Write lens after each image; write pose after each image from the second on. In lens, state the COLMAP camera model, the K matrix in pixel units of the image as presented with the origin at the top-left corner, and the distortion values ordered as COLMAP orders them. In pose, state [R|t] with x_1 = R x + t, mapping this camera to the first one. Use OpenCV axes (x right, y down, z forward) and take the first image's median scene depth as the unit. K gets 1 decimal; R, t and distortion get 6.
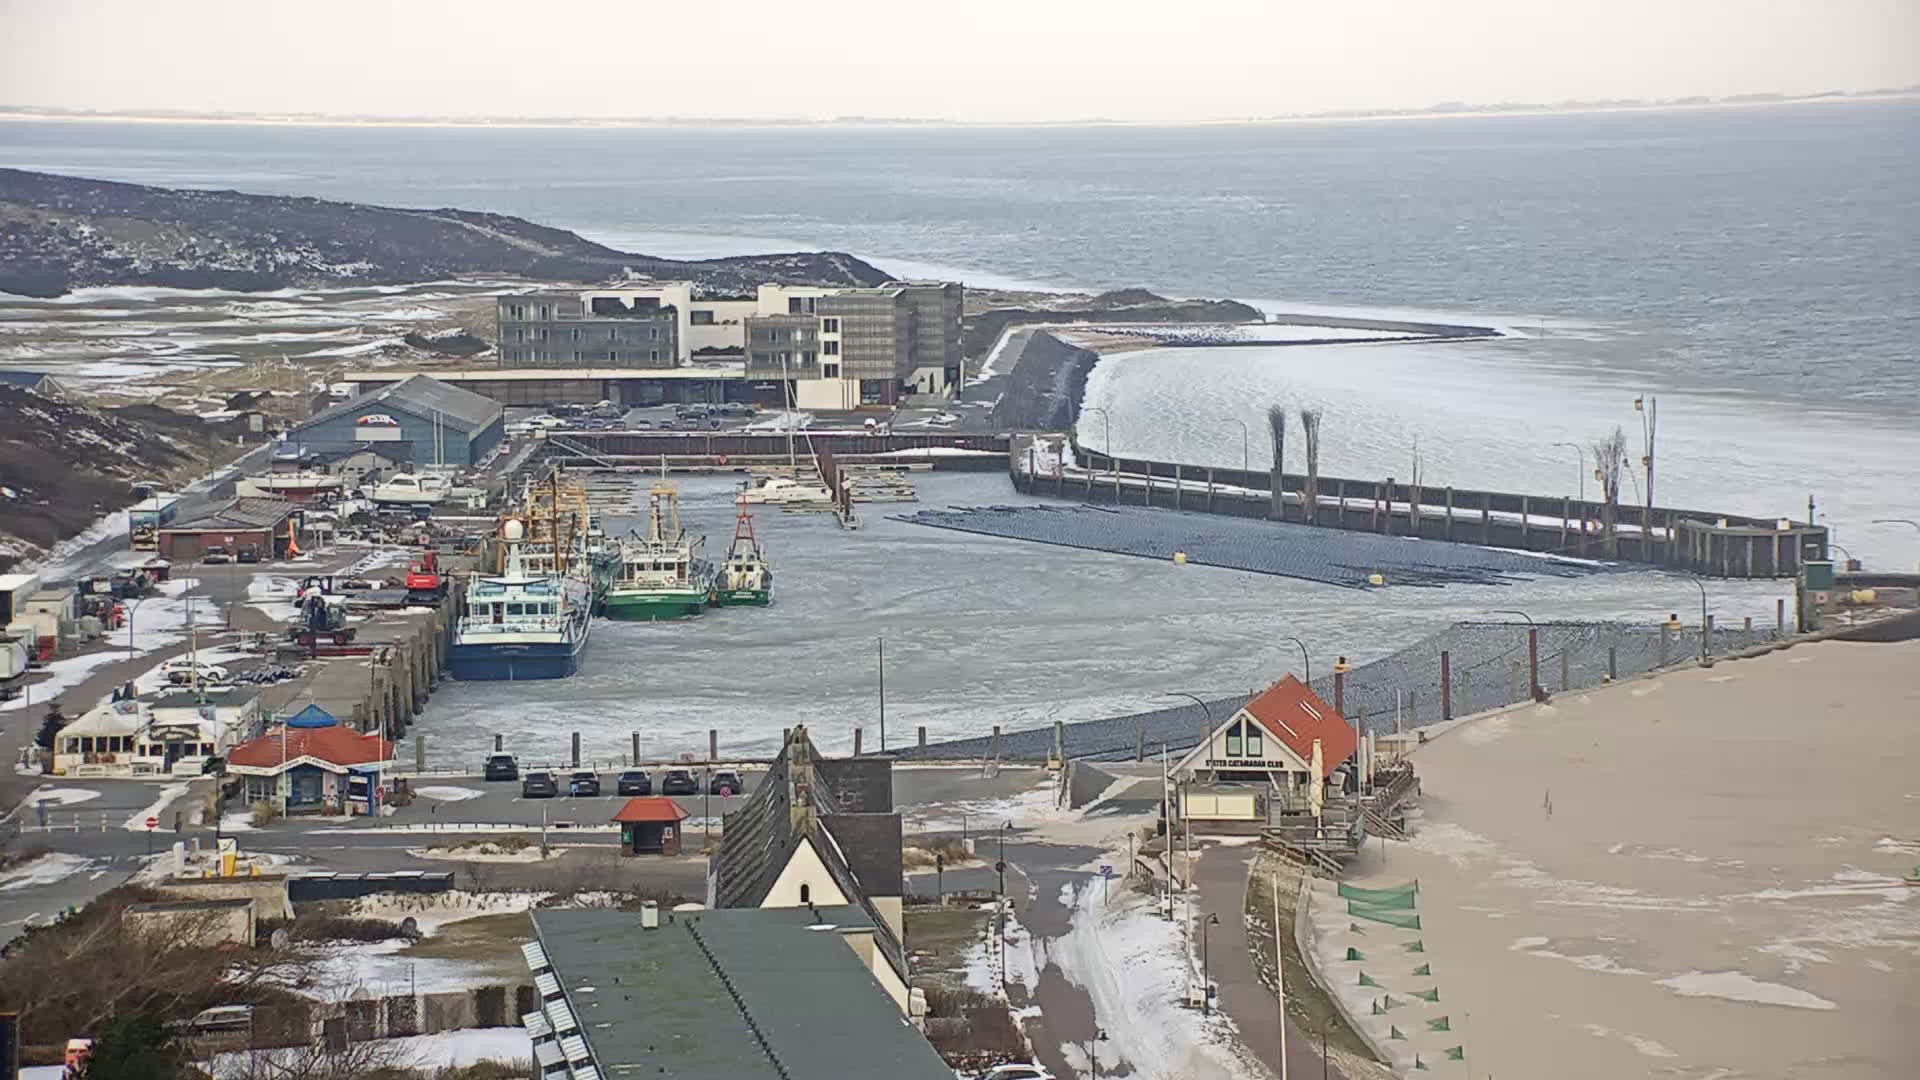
lens RADIAL K [[1738.7, 0, 960.0], [0, 1738.7, 540.0], [0, 0, 1]] dist [-0.104979, 0.115593]
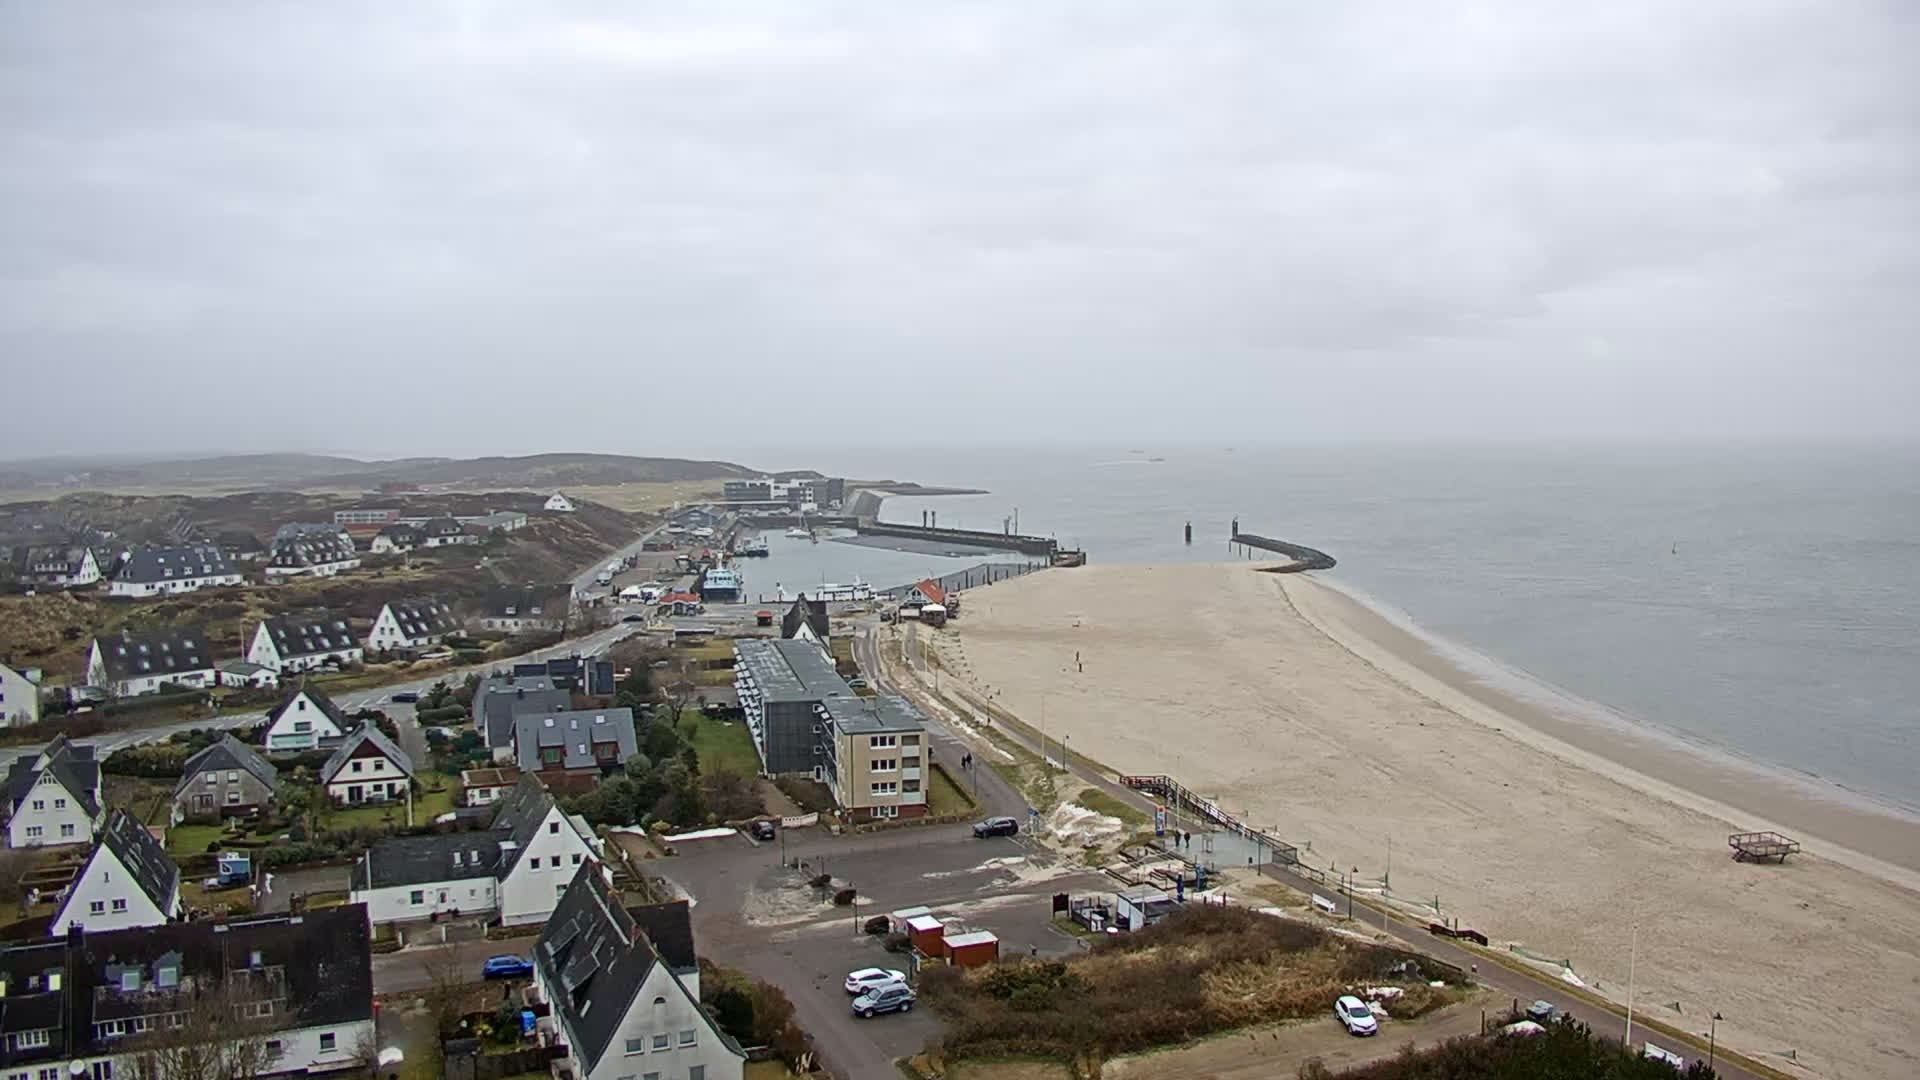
lens RADIAL K [[1738.7, 0, 960.0], [0, 1738.7, 540.0], [0, 0, 1]] dist [-0.104979, 0.115593]
pose [[0.997691, -0.005685, 0.067676, -0.003240], [0.005690, 0.999984, 0.000112, -0.009152], [-0.067676, 0.000273, 0.997707, -2.932373]]
